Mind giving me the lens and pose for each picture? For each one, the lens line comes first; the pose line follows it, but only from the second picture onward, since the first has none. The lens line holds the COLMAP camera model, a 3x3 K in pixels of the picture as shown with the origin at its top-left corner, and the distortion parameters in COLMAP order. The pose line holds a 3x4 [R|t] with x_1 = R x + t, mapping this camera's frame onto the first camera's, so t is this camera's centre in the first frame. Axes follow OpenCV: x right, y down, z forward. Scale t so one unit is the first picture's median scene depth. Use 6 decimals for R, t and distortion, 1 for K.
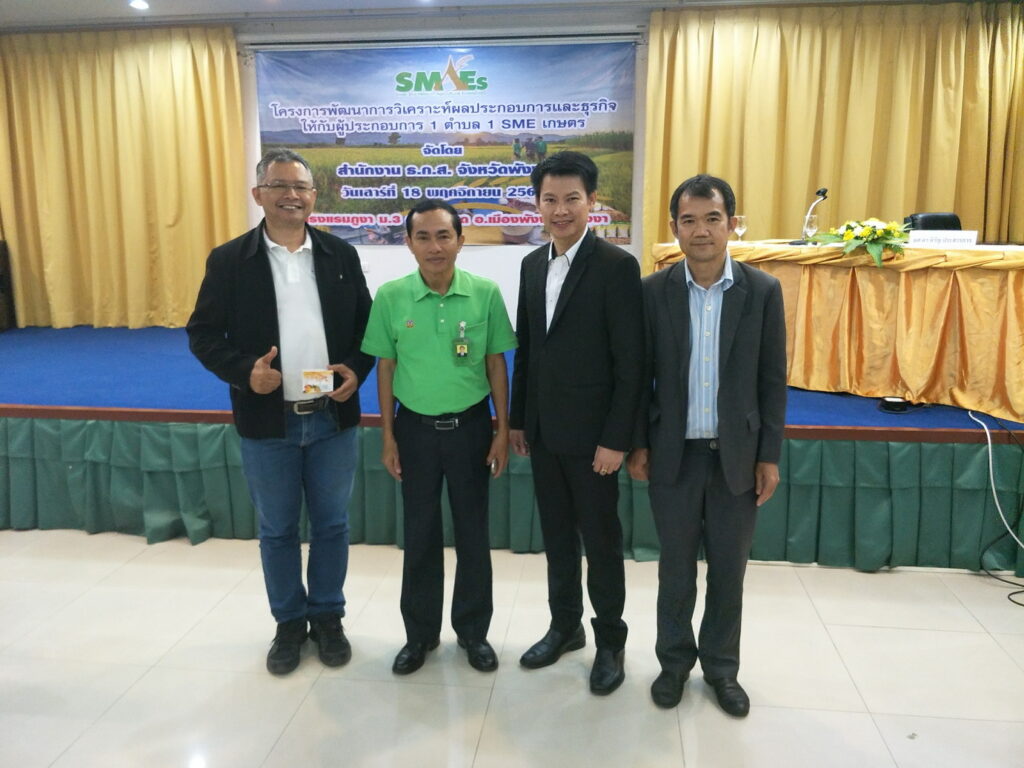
lens RADIAL K [[807.9, 0, 516.9], [0, 807.9, 392.0], [0, 0, 1]] dist [-0.003081, -0.041610]
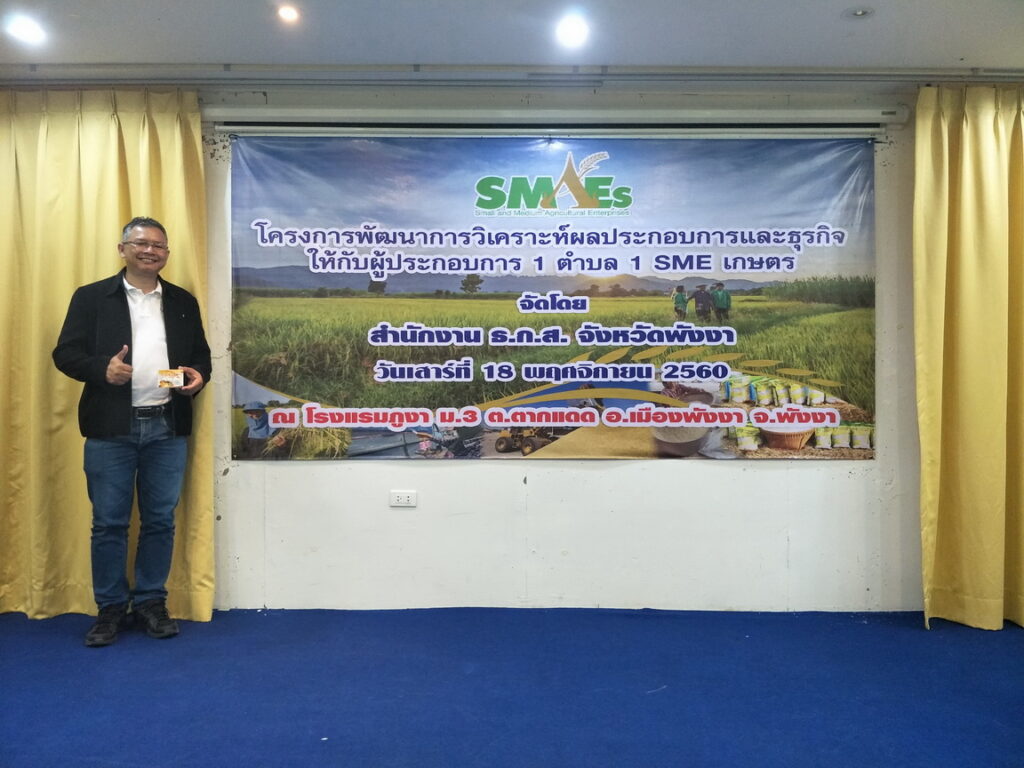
lens RADIAL K [[807.9, 0, 511.5], [0, 807.9, 381.2], [0, 0, 1]] dist [-0.003081, -0.041610]
pose [[0.991877, -0.006641, 0.127025, -0.202443], [0.027675, 0.985981, -0.164547, -0.148457], [-0.124151, 0.166725, 0.978156, 0.439013]]
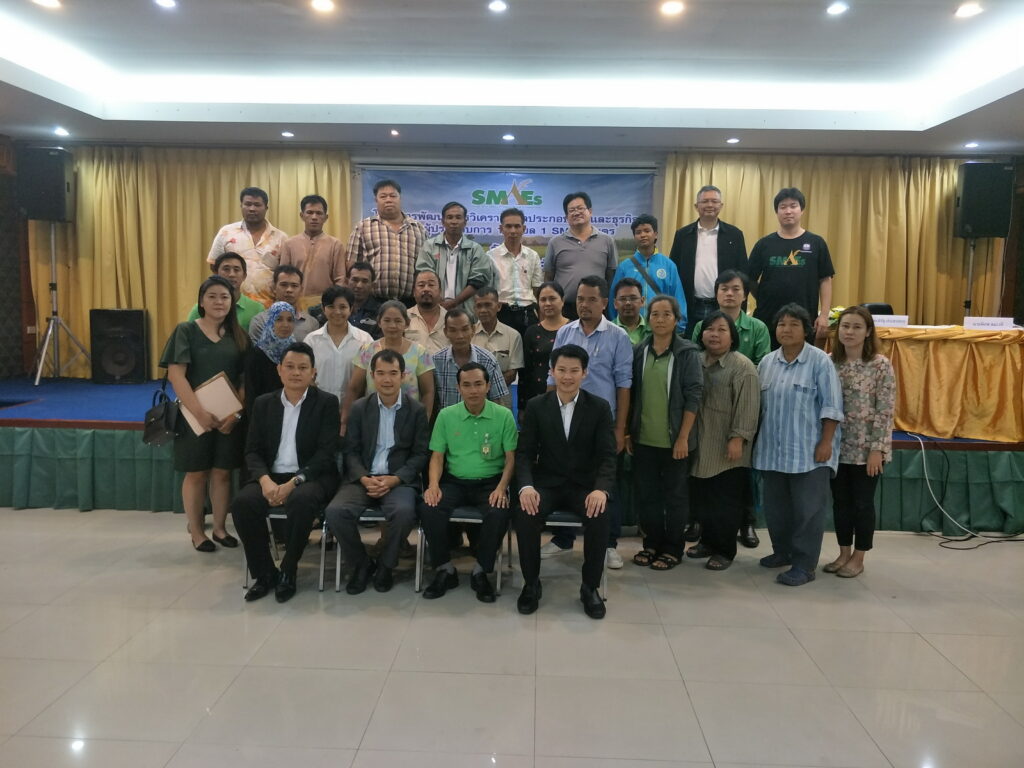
lens RADIAL K [[807.9, 0, 509.3], [0, 807.9, 406.0], [0, 0, 1]] dist [-0.003081, -0.041610]
pose [[0.995880, 0.007400, 0.090378, -0.207126], [-0.000152, 0.996799, -0.079948, 0.060752], [-0.090680, 0.079605, 0.992693, -0.284956]]
